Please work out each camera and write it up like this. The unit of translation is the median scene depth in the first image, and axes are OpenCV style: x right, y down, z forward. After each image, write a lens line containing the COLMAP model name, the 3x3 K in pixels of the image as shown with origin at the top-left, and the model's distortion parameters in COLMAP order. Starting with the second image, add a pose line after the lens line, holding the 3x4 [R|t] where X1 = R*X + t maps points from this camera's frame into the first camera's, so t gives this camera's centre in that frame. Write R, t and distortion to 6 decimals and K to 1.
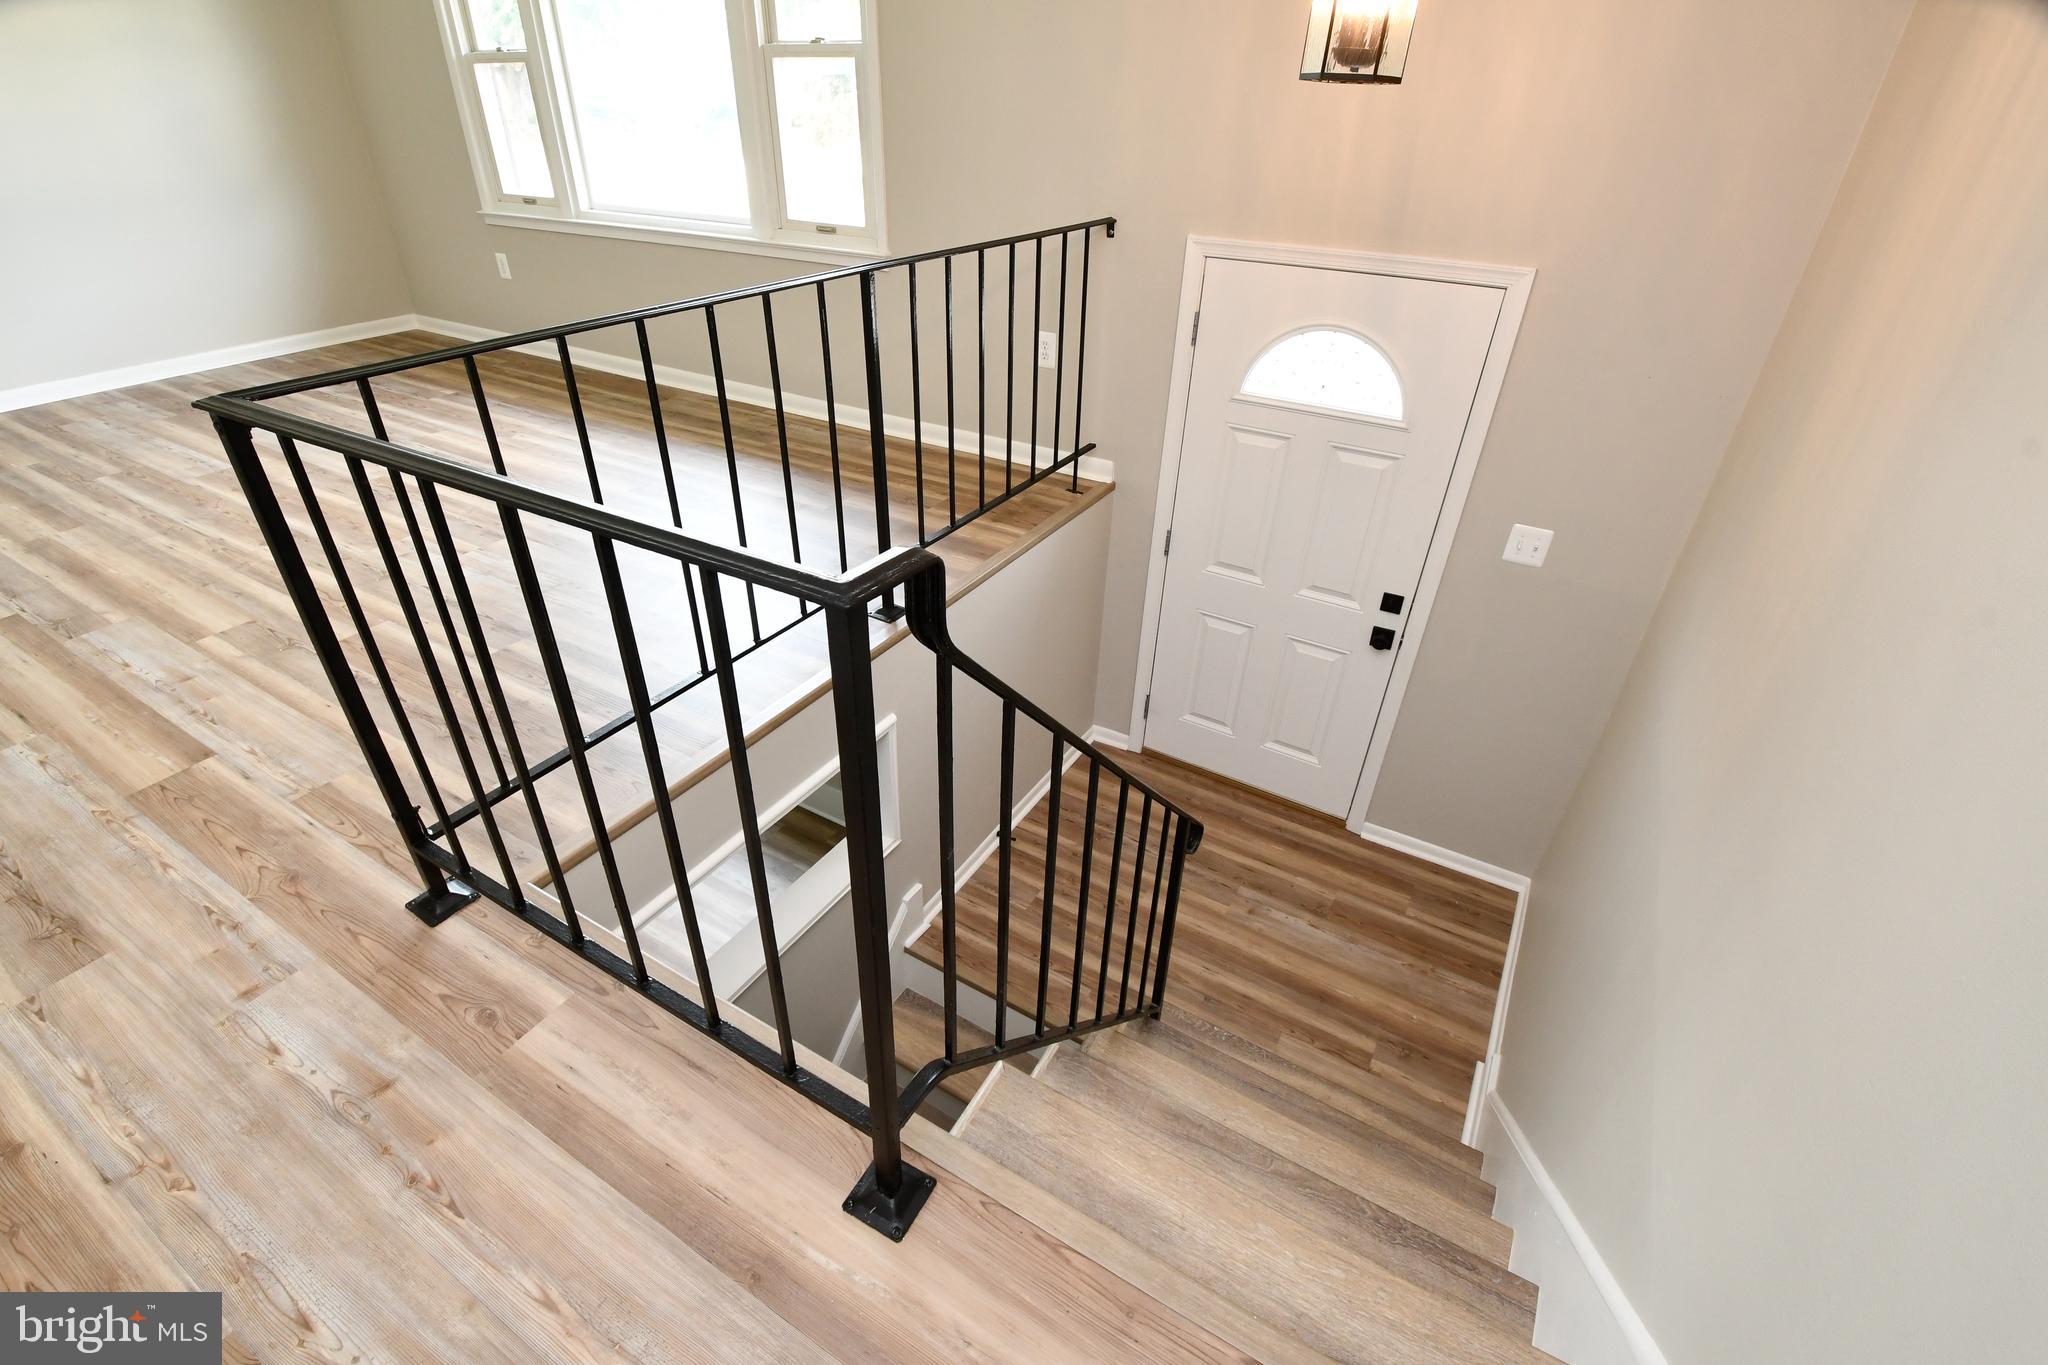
lens RADIAL K [[930.4, 0, 1023.8], [0, 930.4, 685.1], [0, 0, 1]] dist [-0.016879, -0.002149]
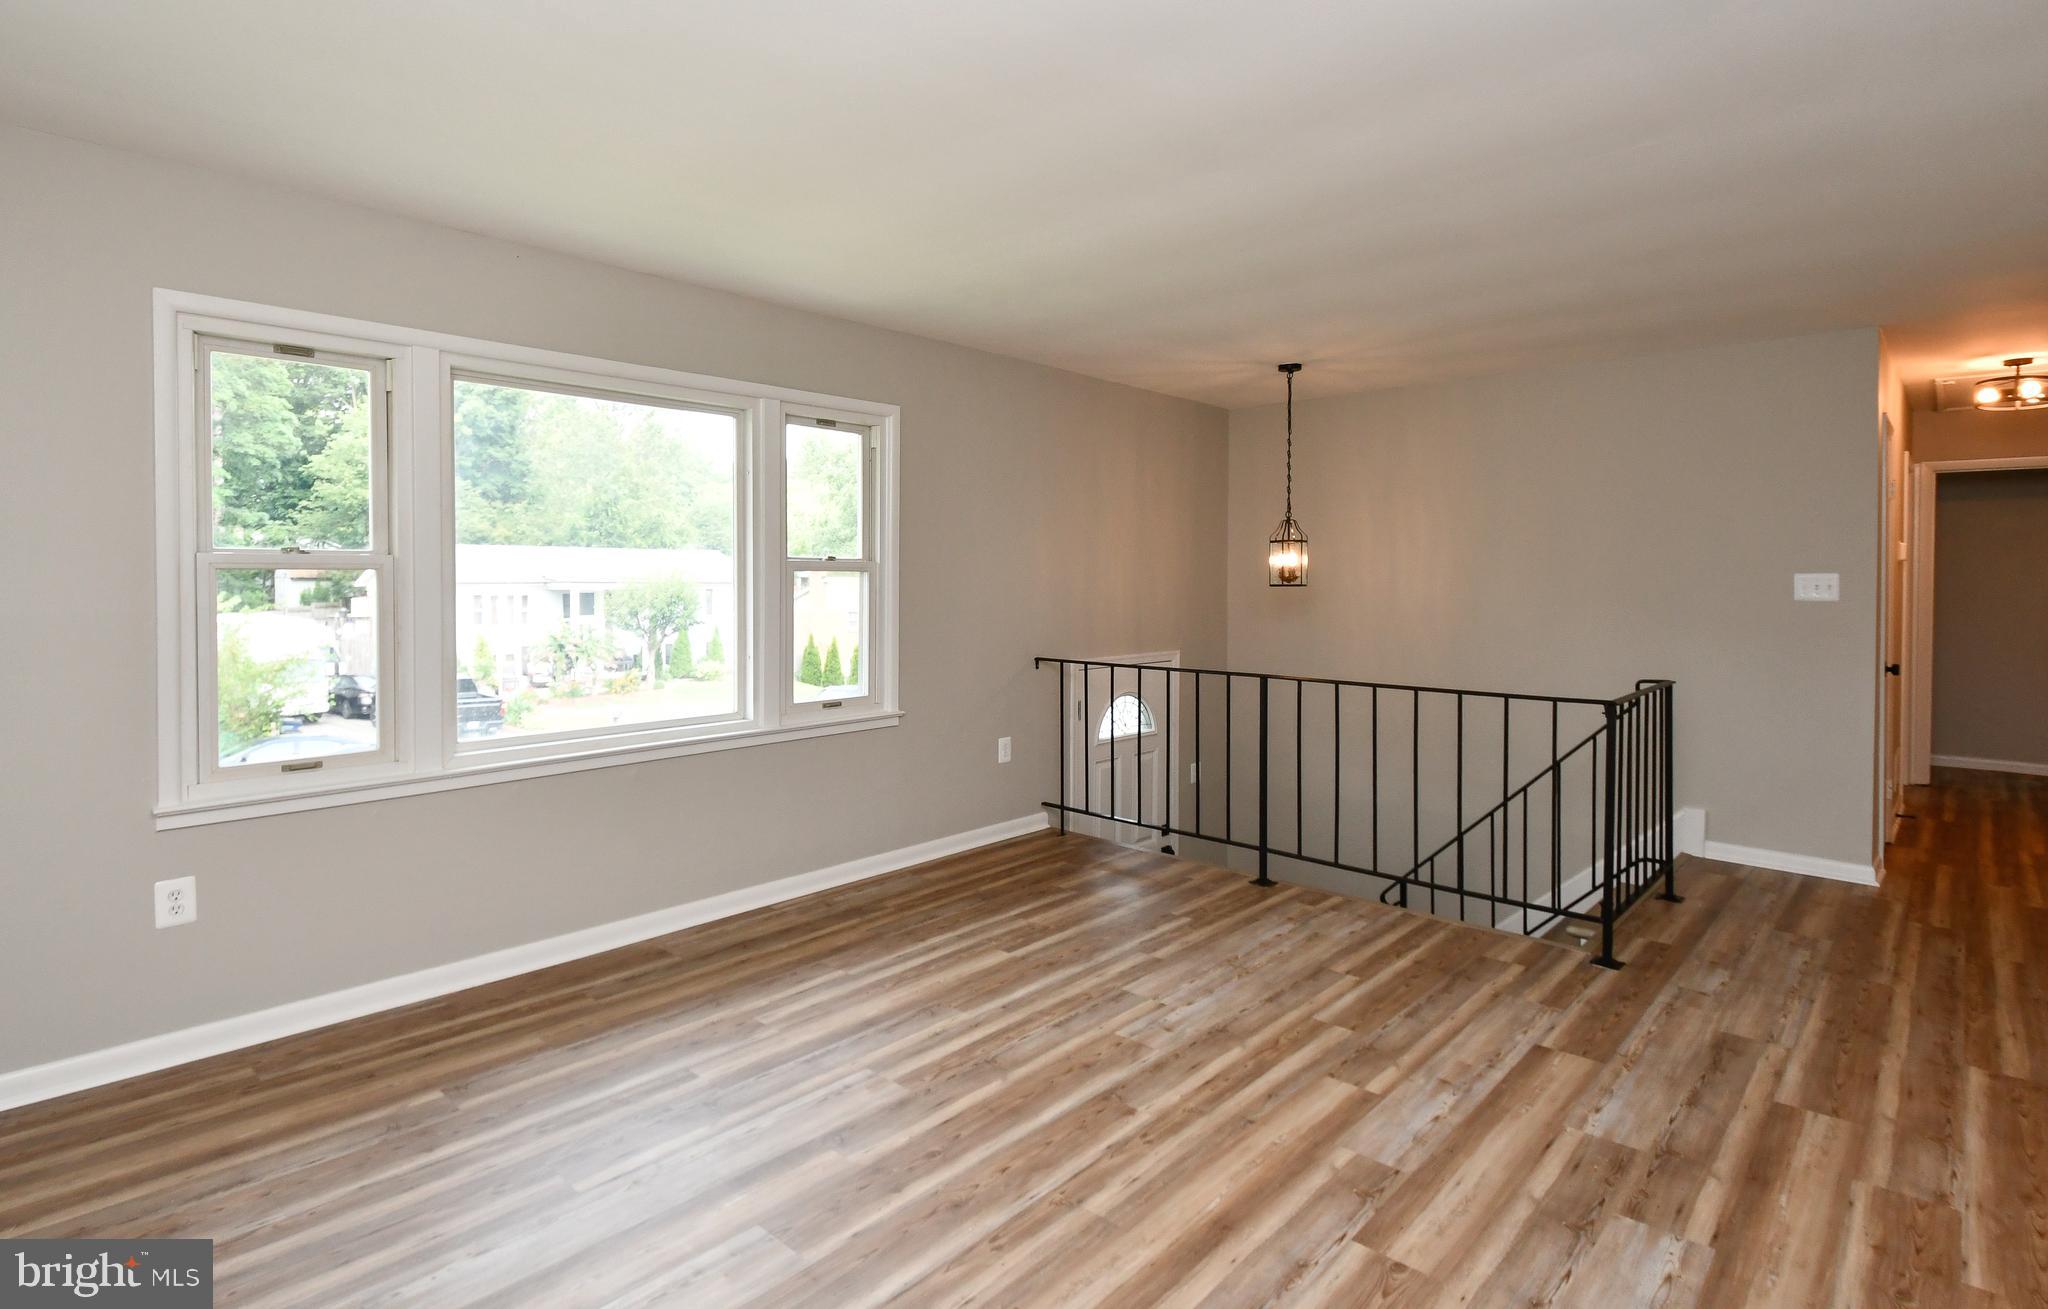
lens RADIAL K [[1046.2, 0, 975.4], [0, 1046.2, 608.2], [0, 0, 1]] dist [0.011408, -0.007138]
pose [[0.213071, -0.042461, 0.976114, -1.471313], [0.529331, 0.844748, -0.078799, -0.442694], [-0.821224, 0.533477, 0.202467, 0.611248]]
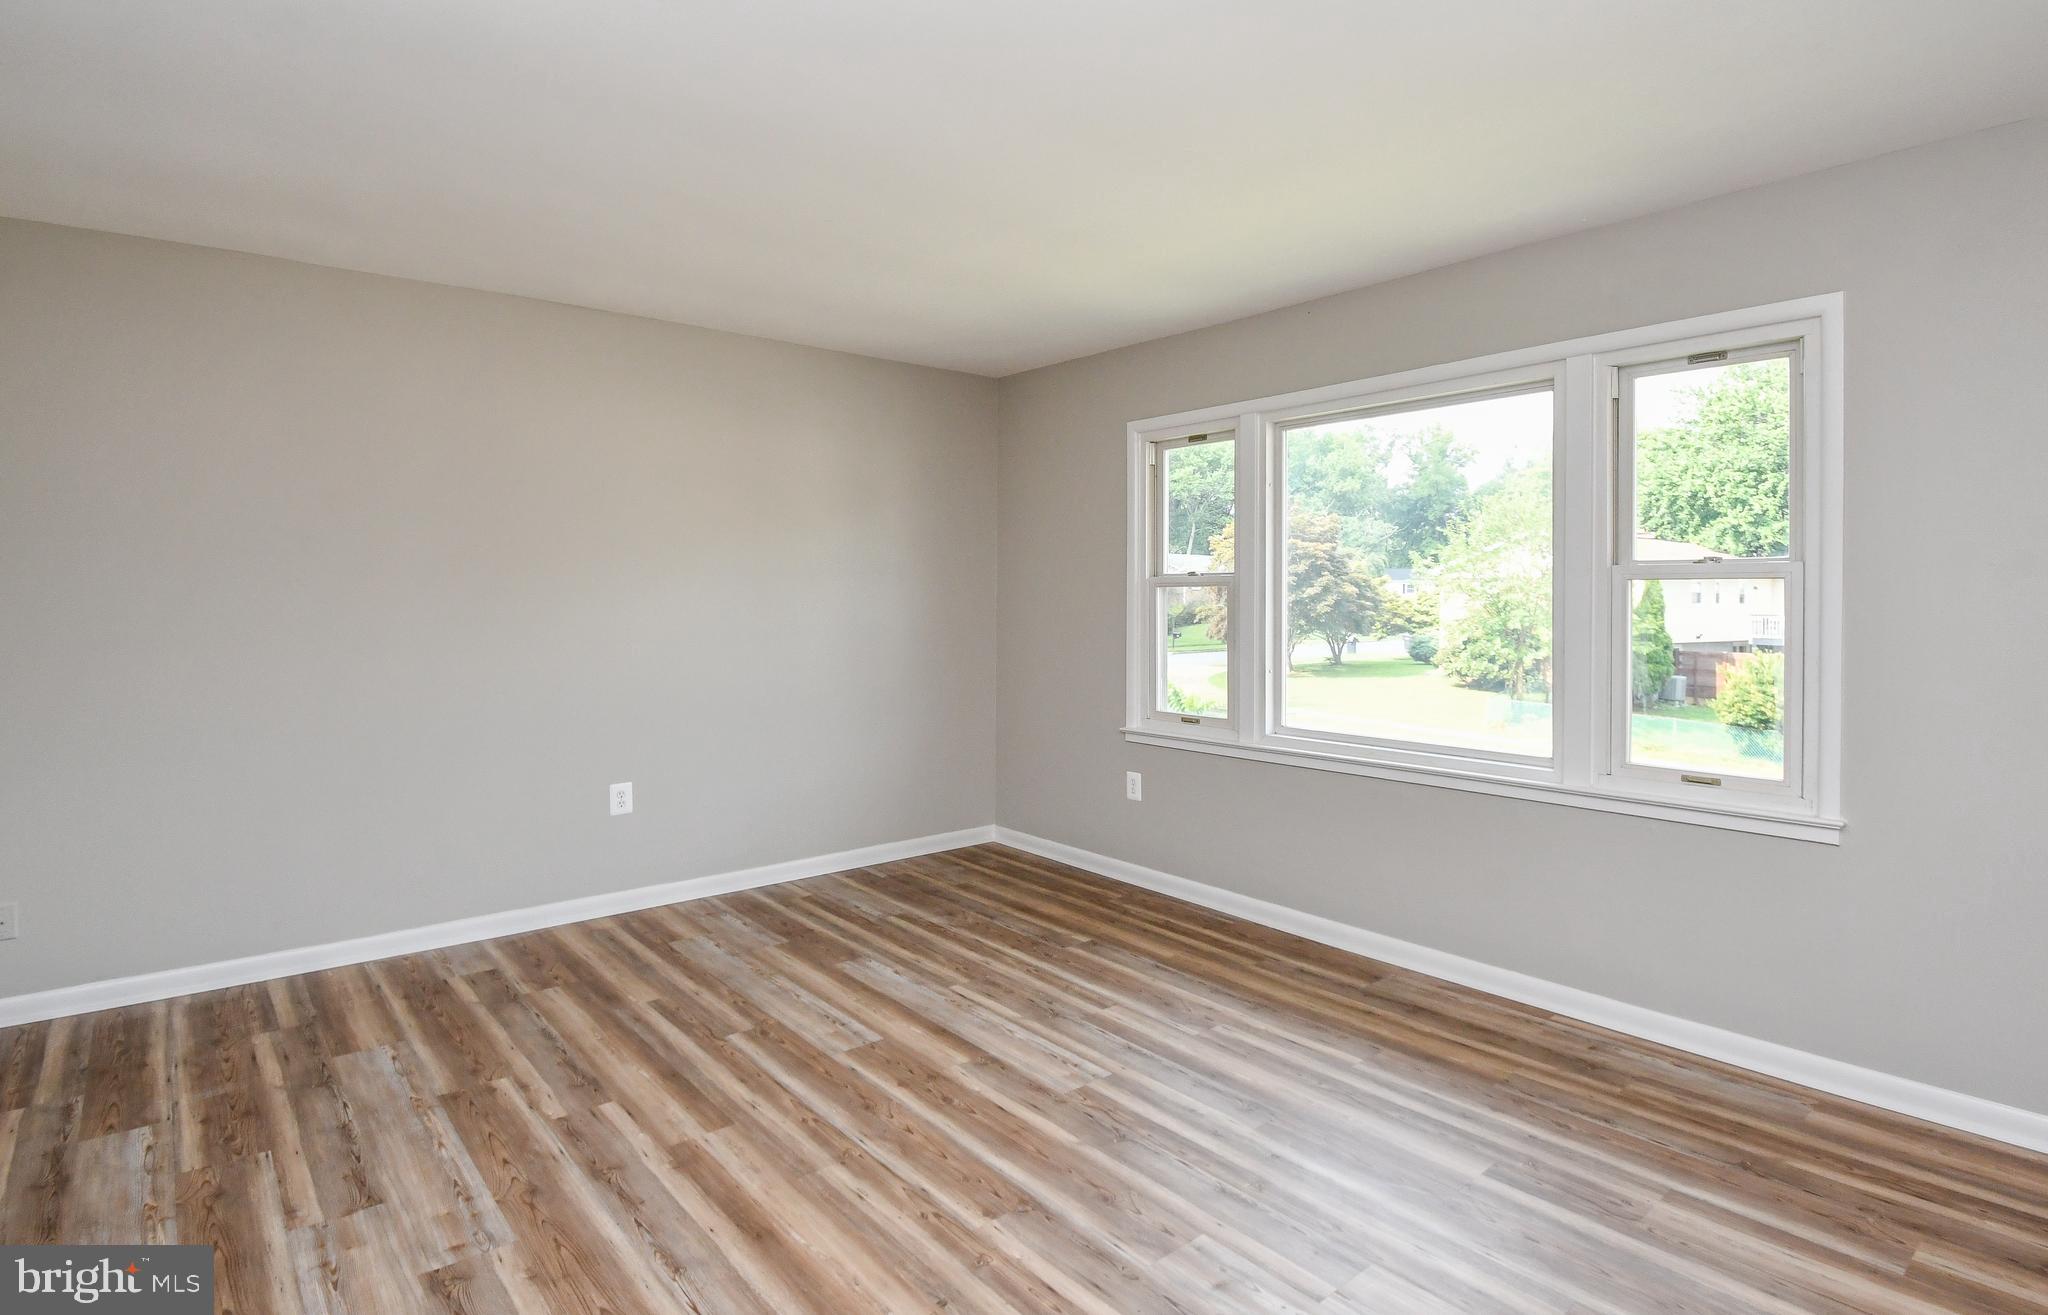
lens RADIAL K [[1046.2, 0, 1034.6], [0, 1046.2, 593.1], [0, 0, 1]] dist [0.011408, -0.007138]
pose [[0.945213, -0.015396, -0.326090, -0.473968], [-0.164521, 0.840298, -0.516559, -0.125377], [0.281966, 0.541907, 0.791728, 0.154275]]
